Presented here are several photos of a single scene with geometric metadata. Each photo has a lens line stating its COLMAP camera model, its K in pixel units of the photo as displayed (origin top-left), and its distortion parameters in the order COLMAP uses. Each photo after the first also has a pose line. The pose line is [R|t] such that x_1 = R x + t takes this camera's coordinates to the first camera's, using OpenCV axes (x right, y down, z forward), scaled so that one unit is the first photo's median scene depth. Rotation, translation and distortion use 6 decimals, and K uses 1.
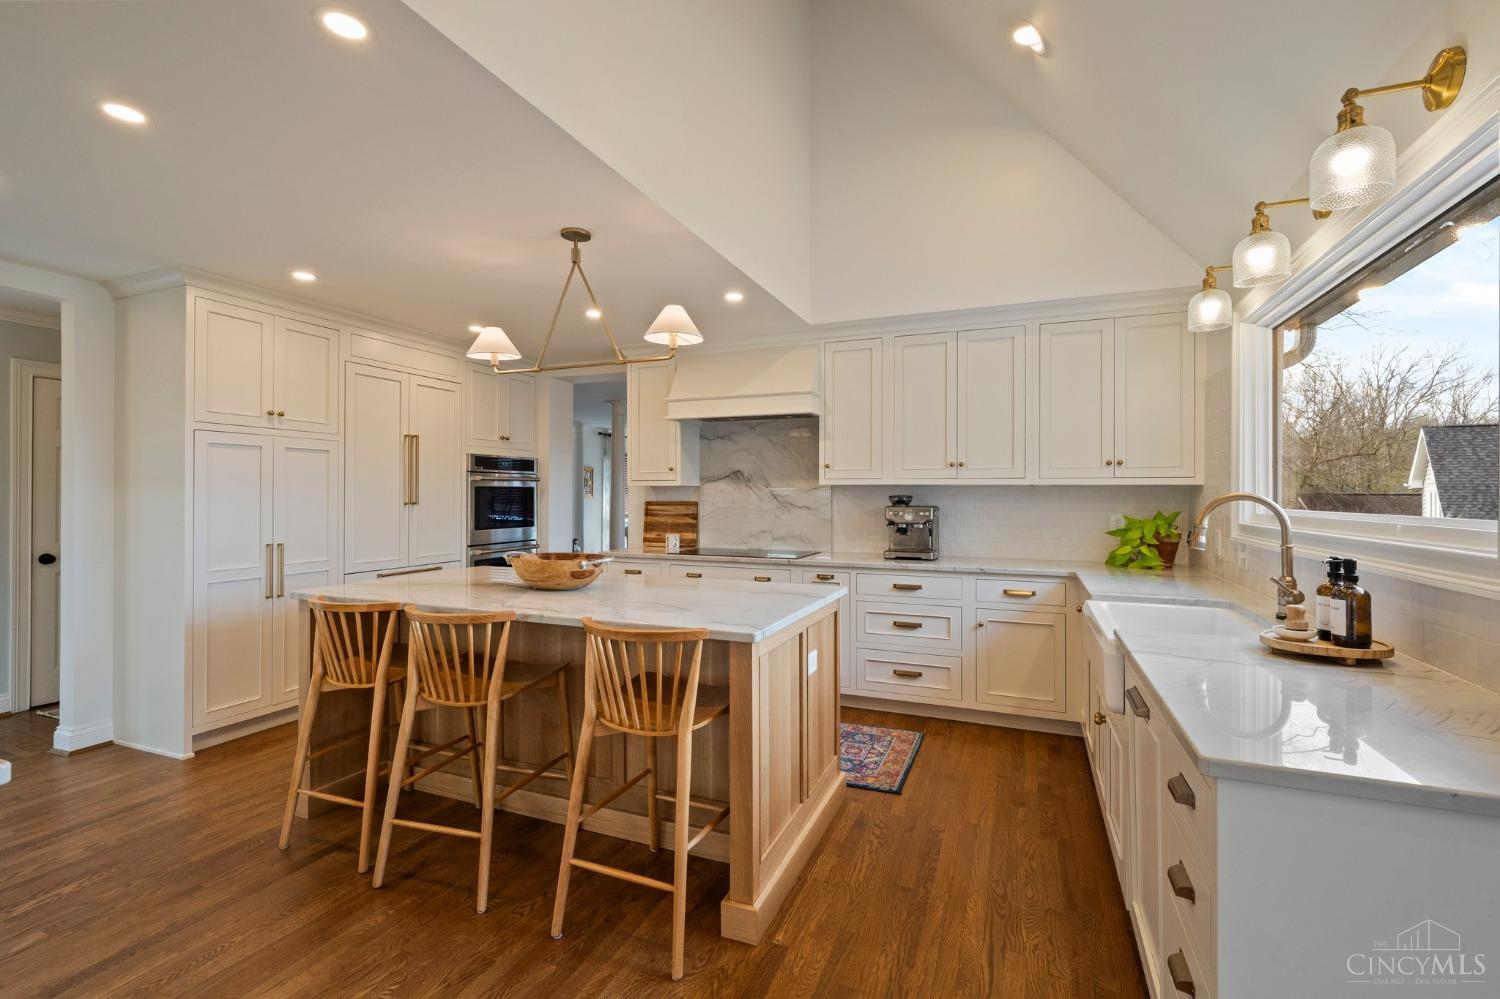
lens RADIAL K [[665.2, 0, 748.6], [0, 665.2, 495.6], [0, 0, 1]] dist [0.000275, -0.000462]
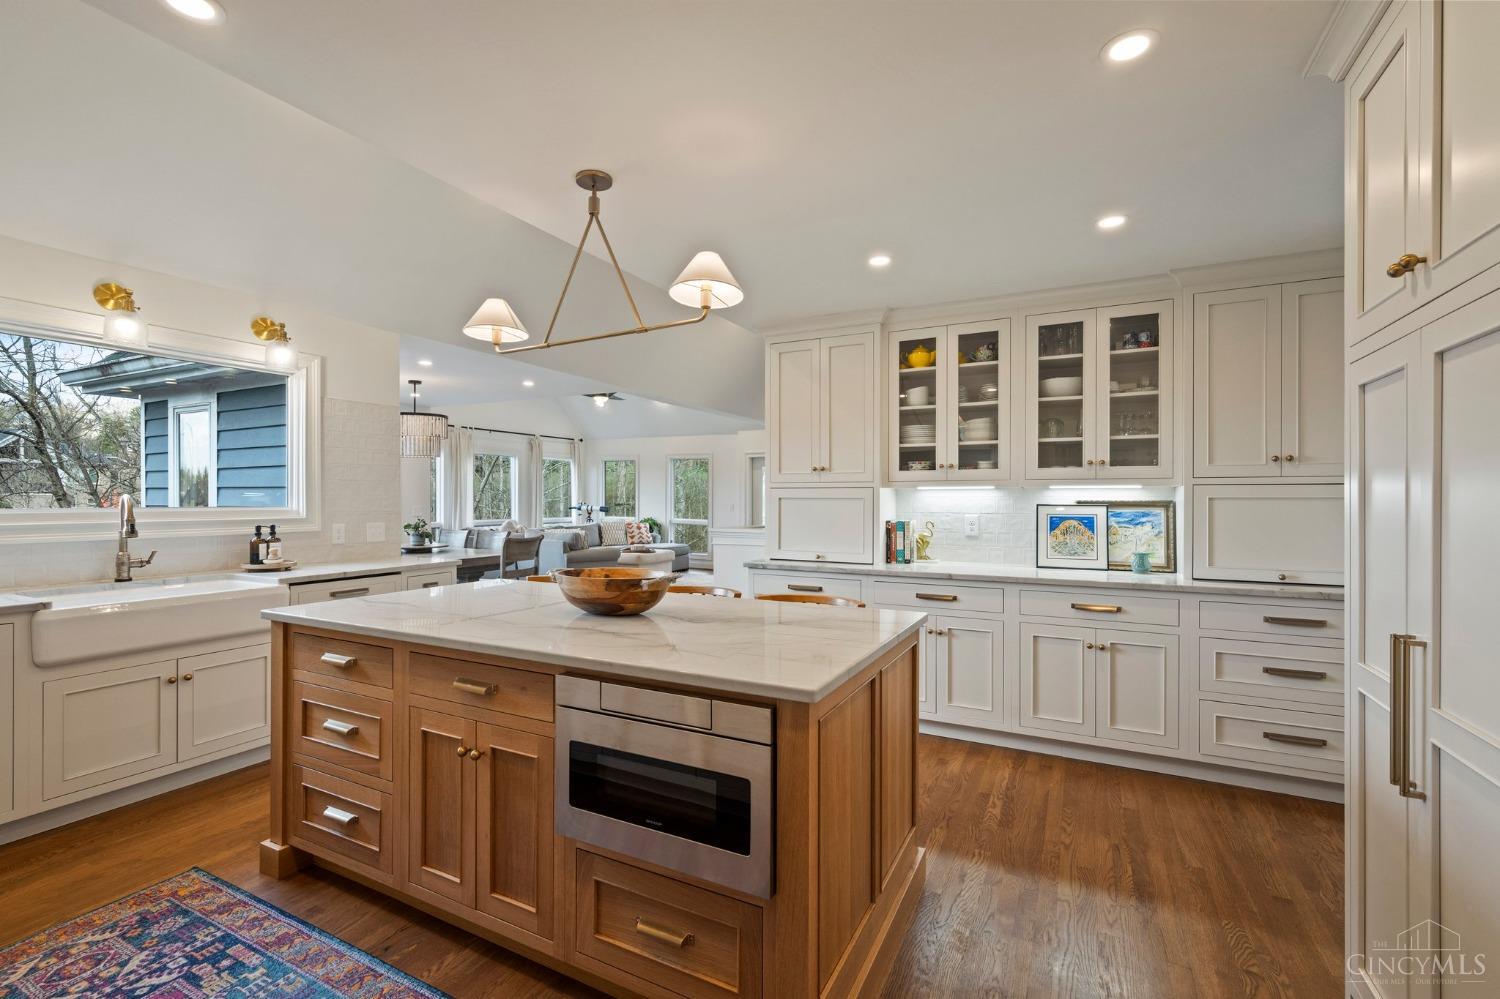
lens RADIAL K [[657.8, 0, 747.0], [0, 657.8, 499.4], [0, 0, 1]] dist [-0.001040, 0.000571]
pose [[-0.996851, -0.003025, 0.079246, -0.322919], [-0.002838, 0.999993, 0.002472, -0.000259], [-0.079252, 0.002239, -0.996852, 1.127452]]
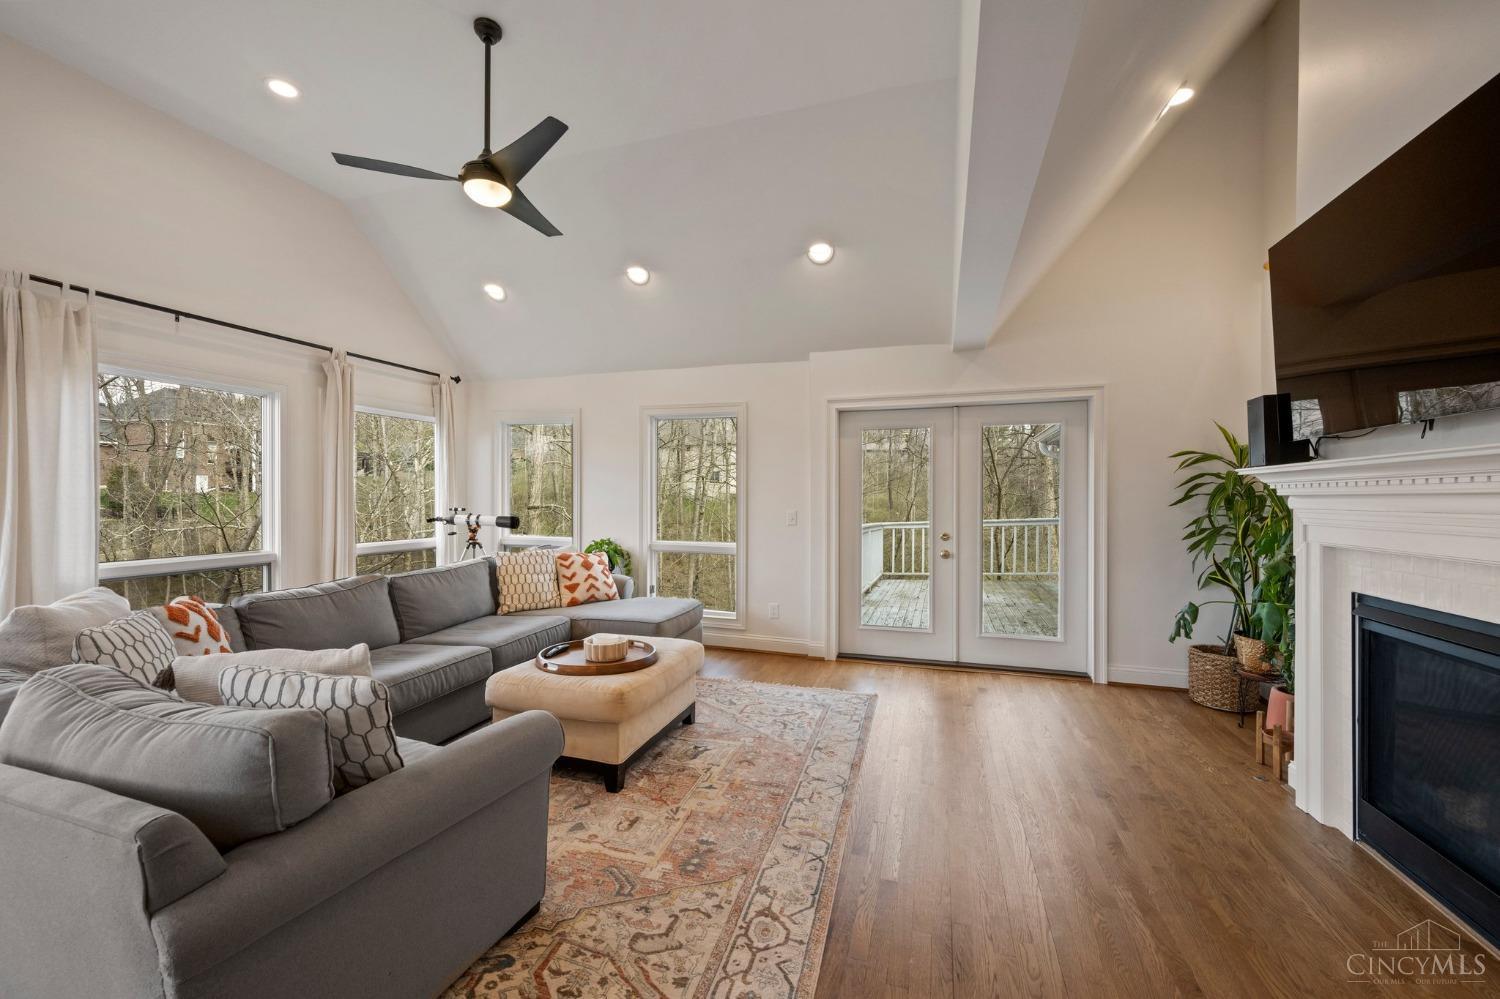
lens RADIAL K [[590.3, 0, 743.7], [0, 590.3, 498.5], [0, 0, 1]] dist [-0.000971, -0.000065]
pose [[-0.997120, -0.001053, -0.075835, 0.120012], [-0.001211, 0.999997, 0.002037, 0.000064], [0.075833, 0.002123, -0.997118, -0.401335]]
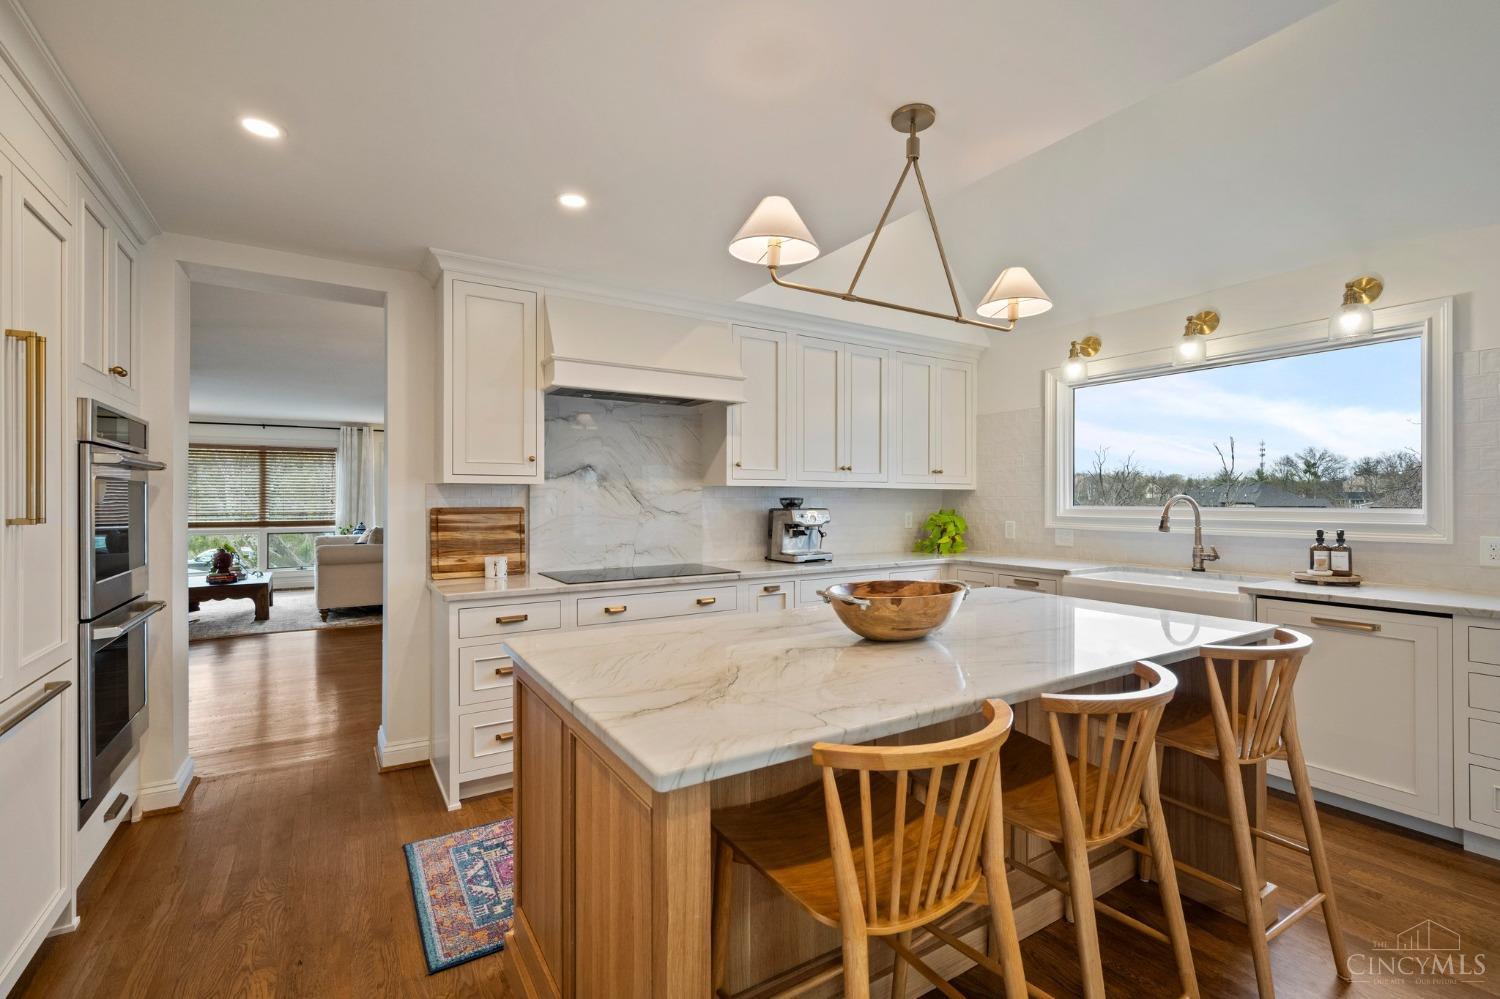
lens RADIAL K [[665.2, 0, 748.6], [0, 665.2, 495.6], [0, 0, 1]] dist [0.000275, -0.000462]
pose [[0.576760, 0.002046, 0.816911, -0.578463], [0.003077, 0.999984, -0.004677, 0.000966], [-0.816908, 0.005211, 0.576745, 0.465792]]
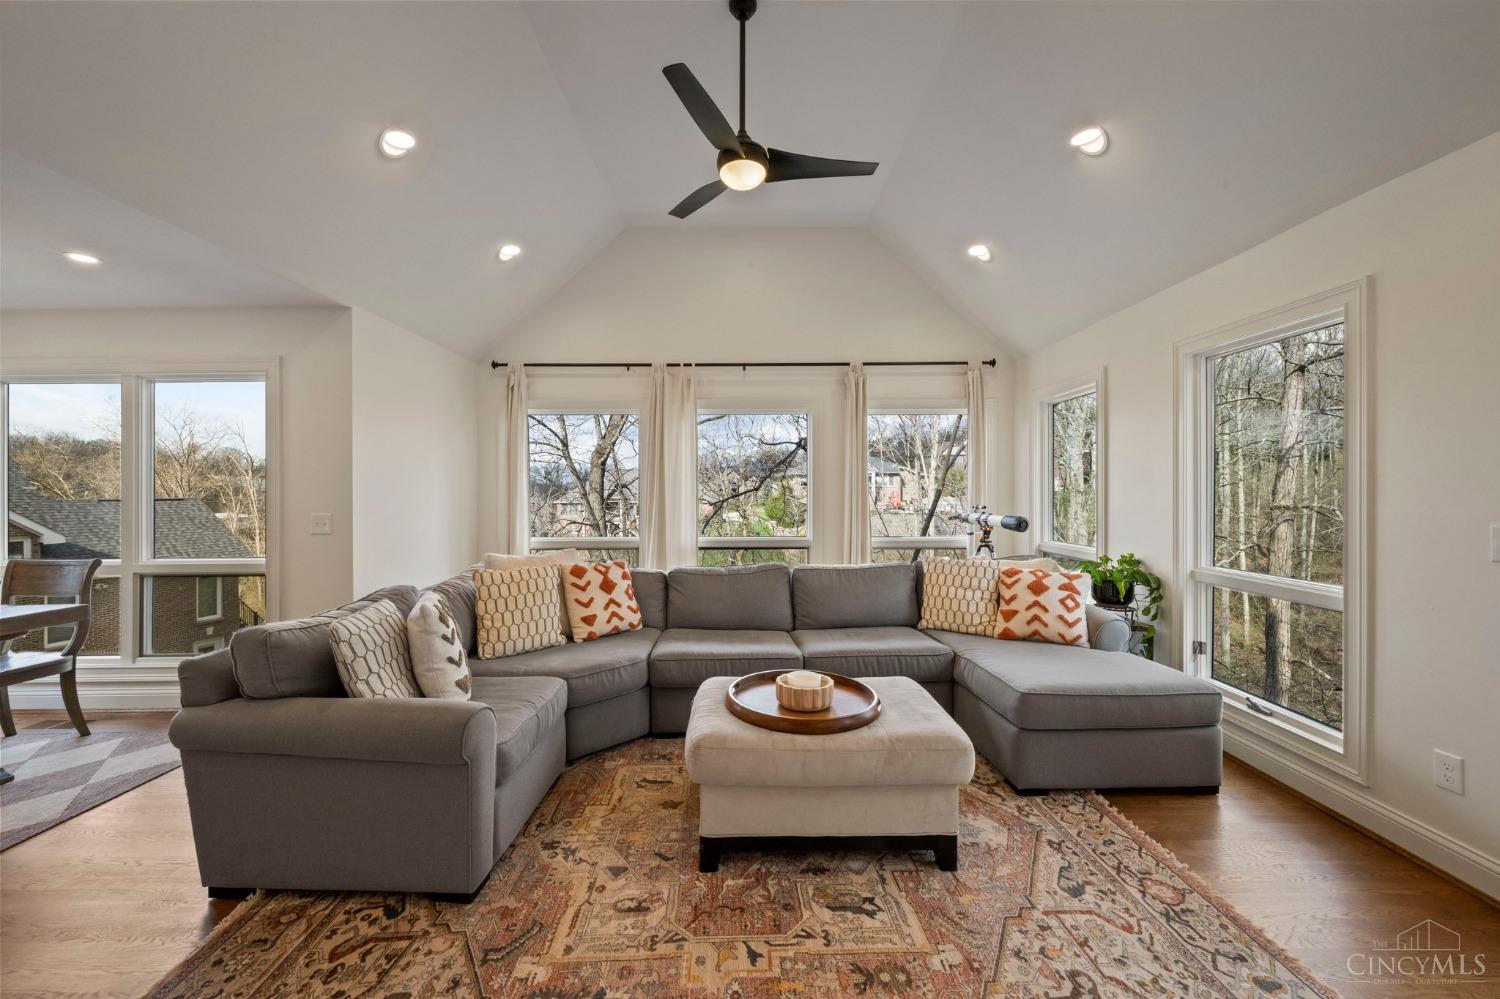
lens RADIAL K [[584.7, 0, 750.2], [0, 584.7, 497.4], [0, 0, 1]] dist [-0.001514, 0.000084]
pose [[-0.388395, -0.001379, 0.921492, -0.222188], [0.003261, 0.999991, 0.002871, 0.003074], [-0.921487, 0.004120, -0.388387, -0.844606]]
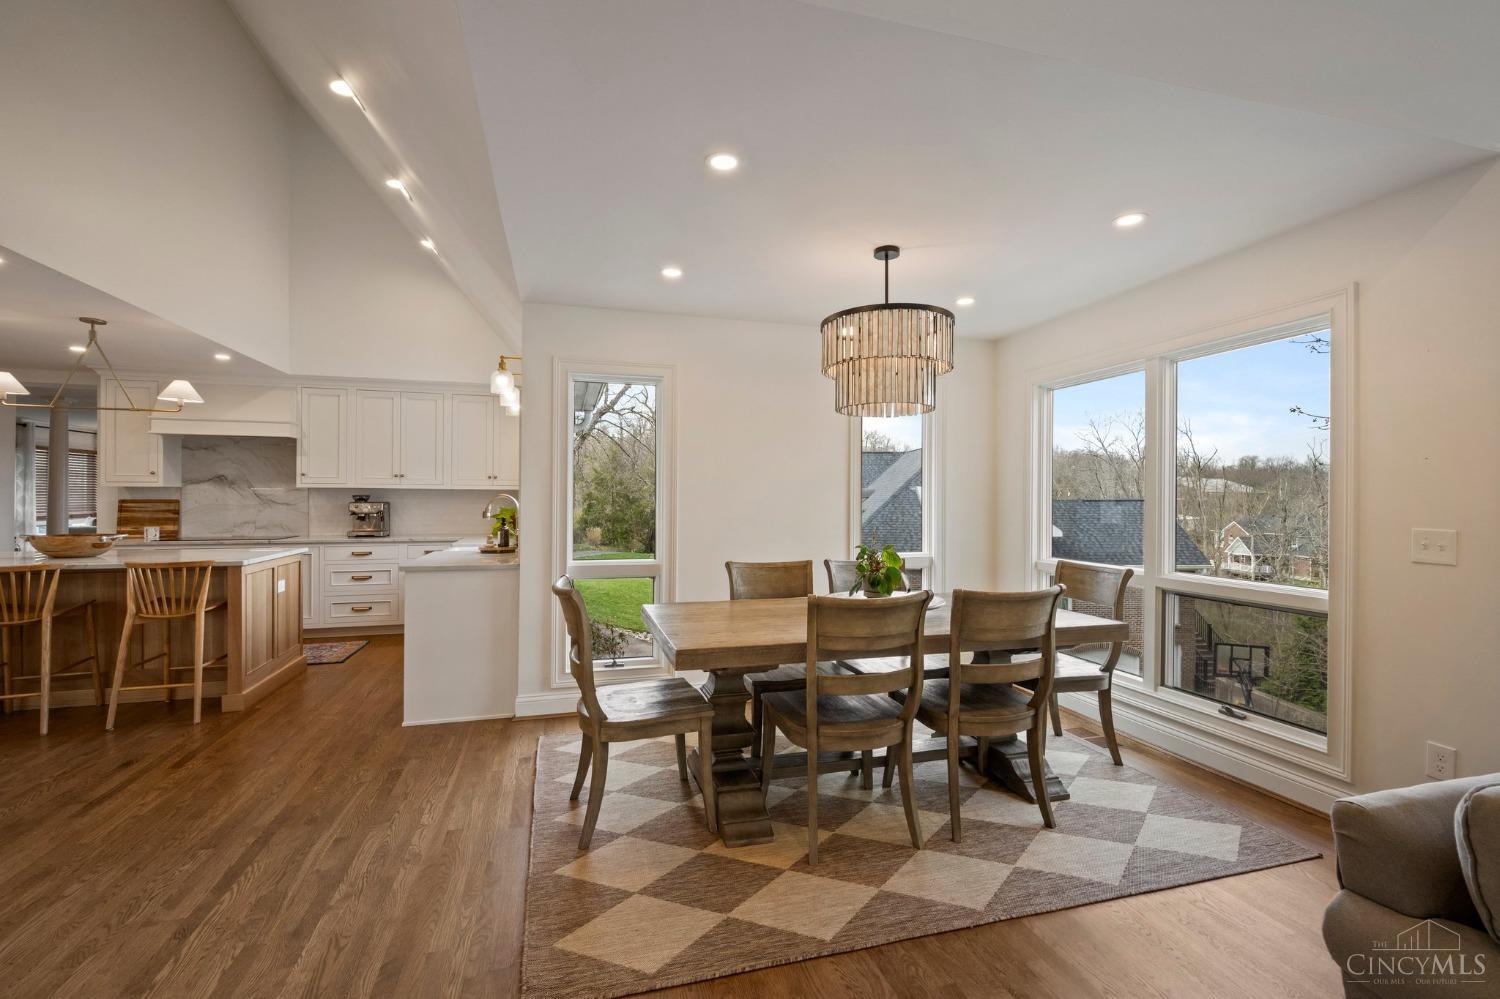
lens RADIAL K [[665.2, 0, 748.6], [0, 665.2, 495.6], [0, 0, 1]] dist [0.000275, -0.000462]
pose [[0.782184, 0.003587, 0.623038, -0.022595], [-0.002733, 0.999994, -0.002326, 0.001760], [-0.623042, 0.000116, 0.782188, -0.690216]]
